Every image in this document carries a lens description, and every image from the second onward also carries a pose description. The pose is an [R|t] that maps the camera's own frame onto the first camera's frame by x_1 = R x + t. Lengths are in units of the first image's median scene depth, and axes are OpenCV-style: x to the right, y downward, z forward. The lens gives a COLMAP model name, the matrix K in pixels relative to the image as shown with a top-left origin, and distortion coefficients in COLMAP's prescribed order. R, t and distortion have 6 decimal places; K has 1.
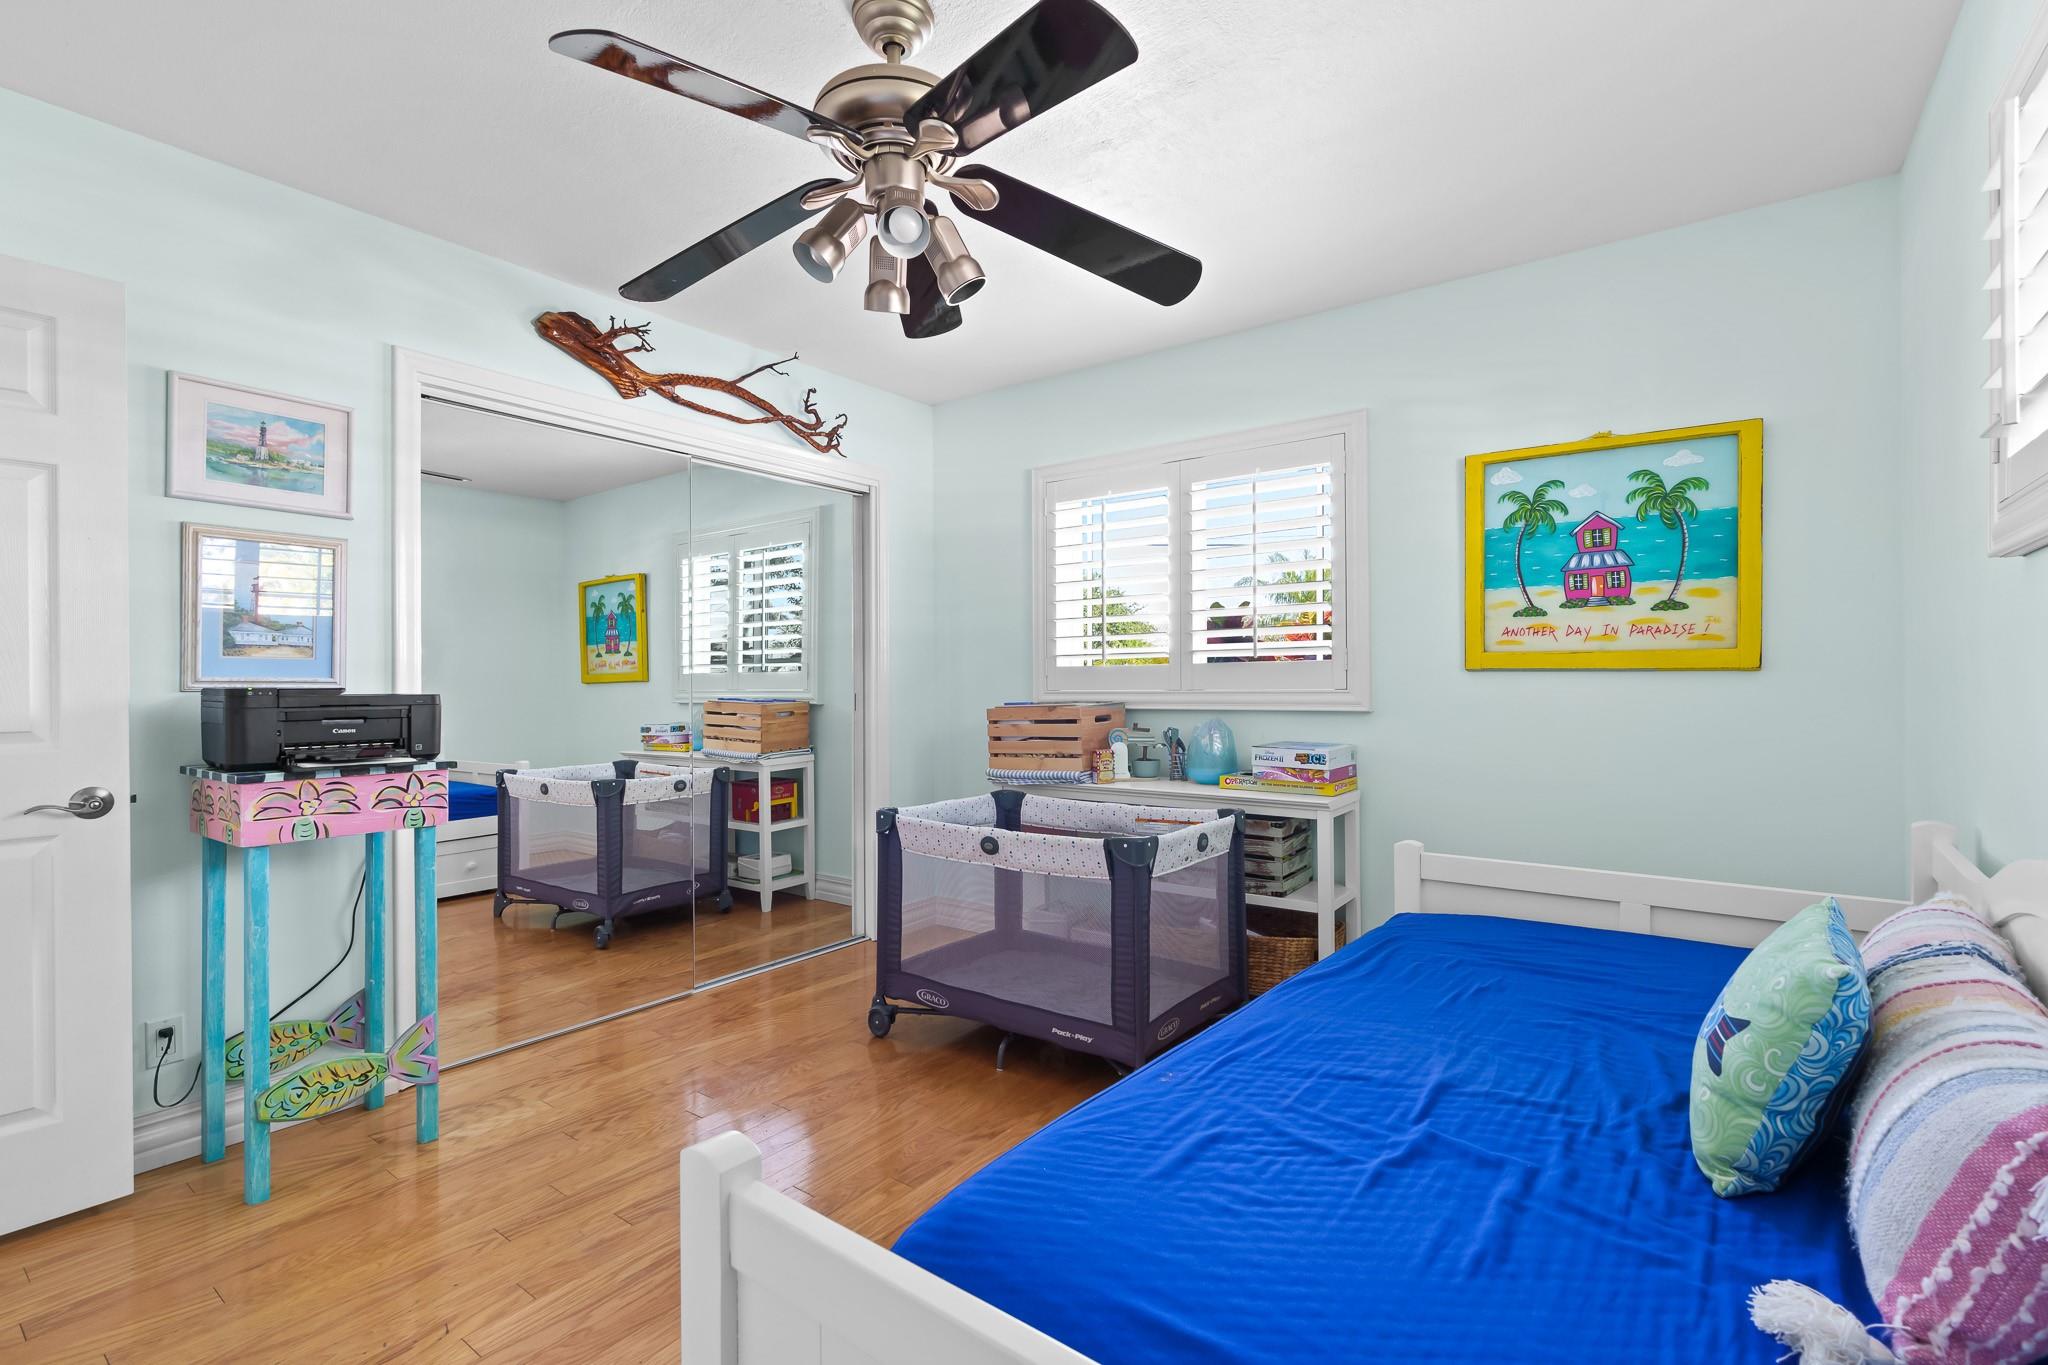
lens RADIAL K [[932.3, 0, 1024.4], [0, 932.3, 684.3], [0, 0, 1]] dist [-0.010213, 0.004024]
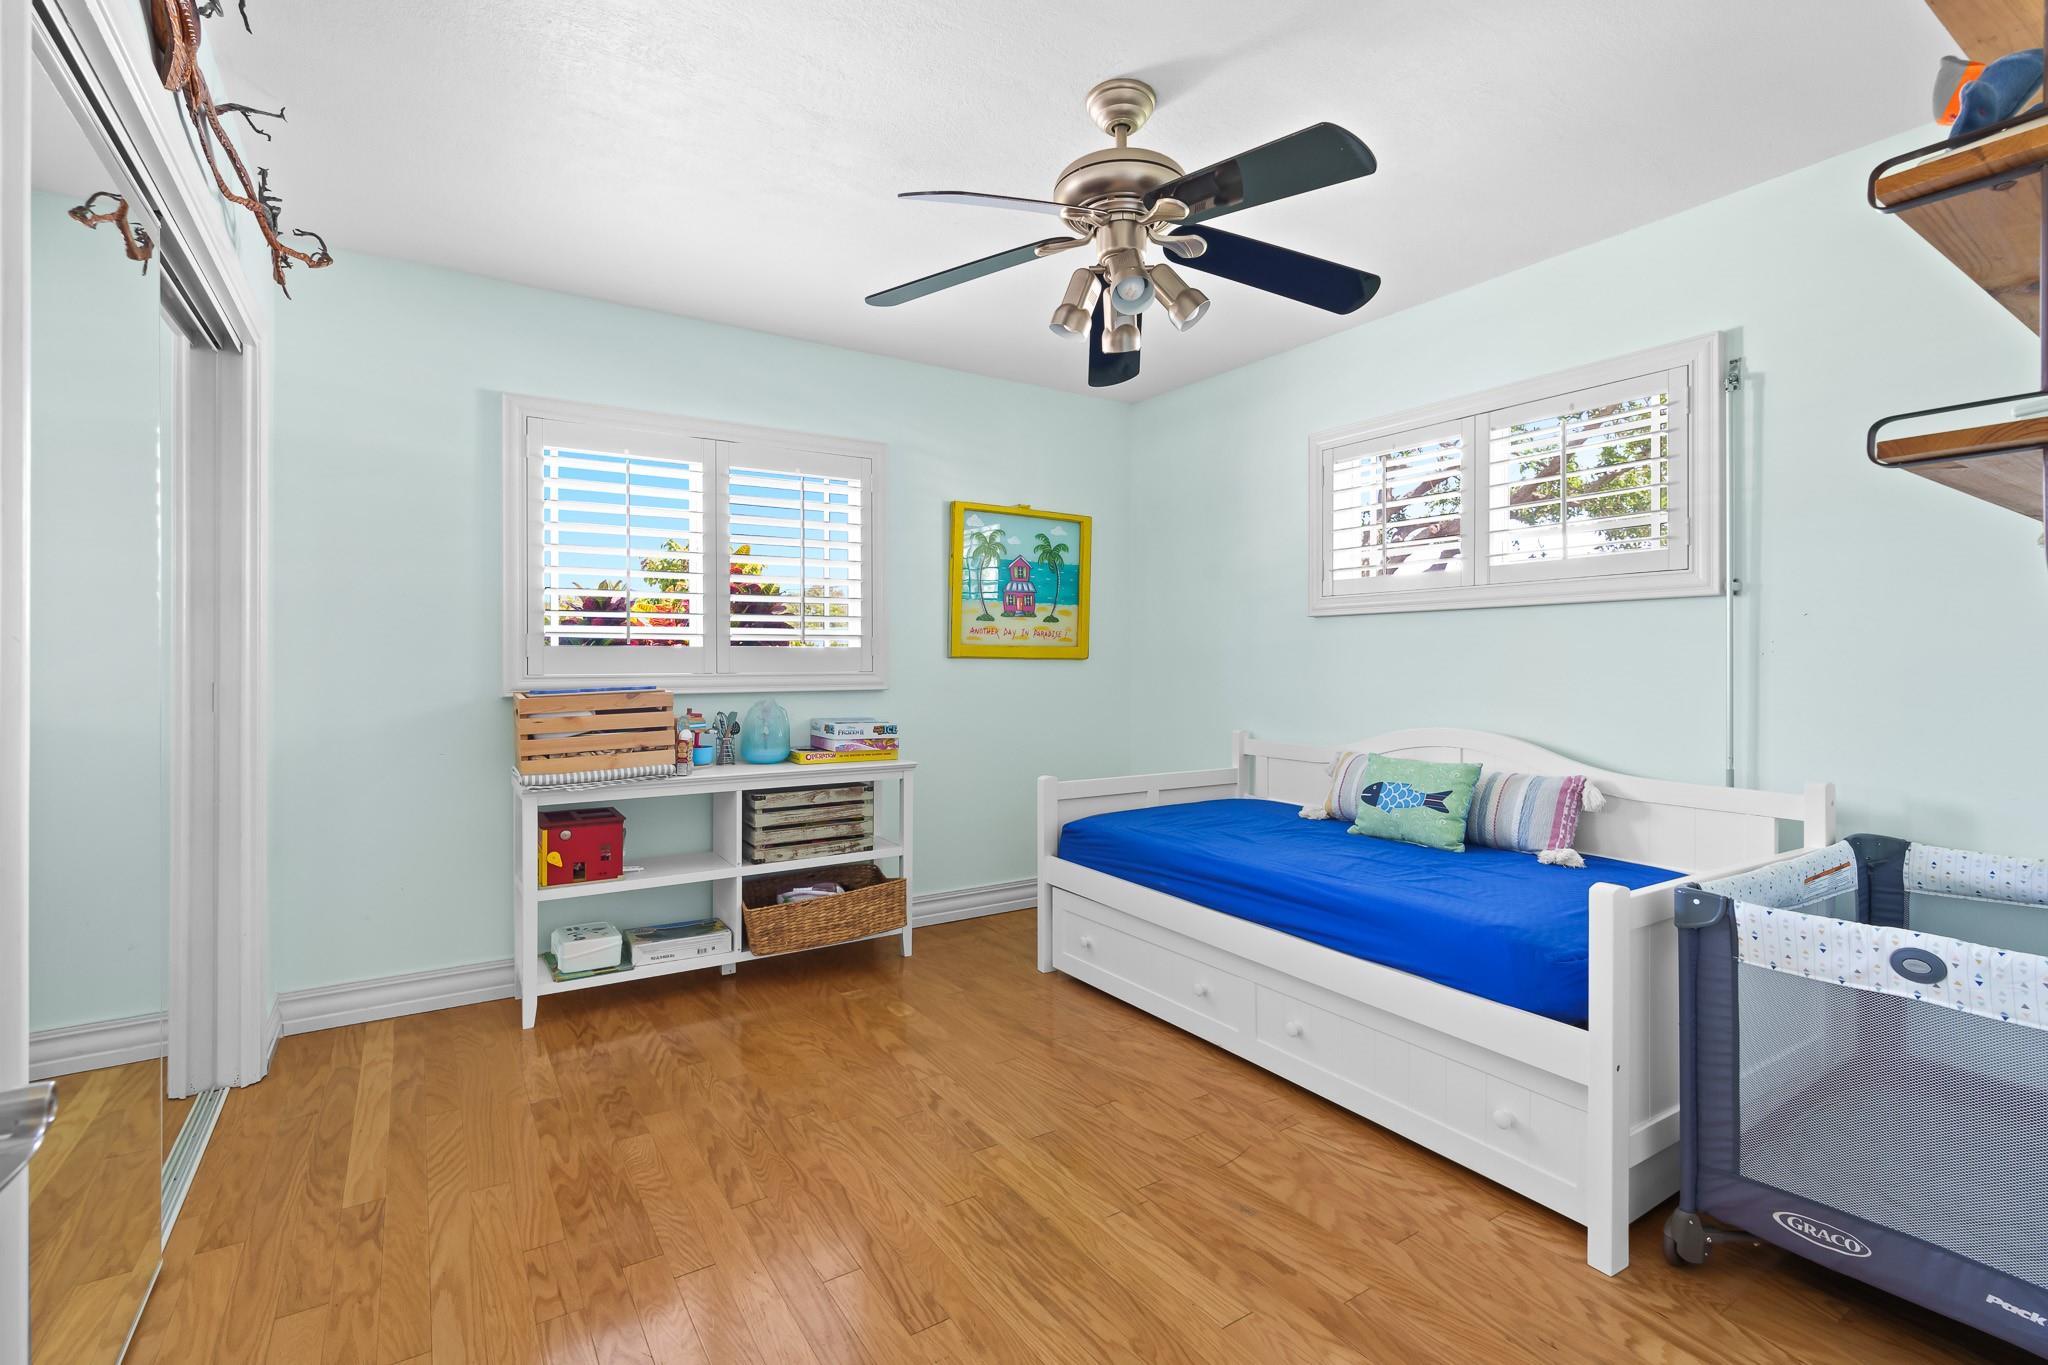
lens RADIAL K [[932.3, 0, 1036.4], [0, 932.3, 678.3], [0, 0, 1]] dist [-0.010213, 0.004024]
pose [[0.331271, -0.006879, 0.943510, -0.825248], [0.004393, 0.999974, 0.005748, 0.008820], [-0.943525, 0.002241, 0.331293, 0.459422]]
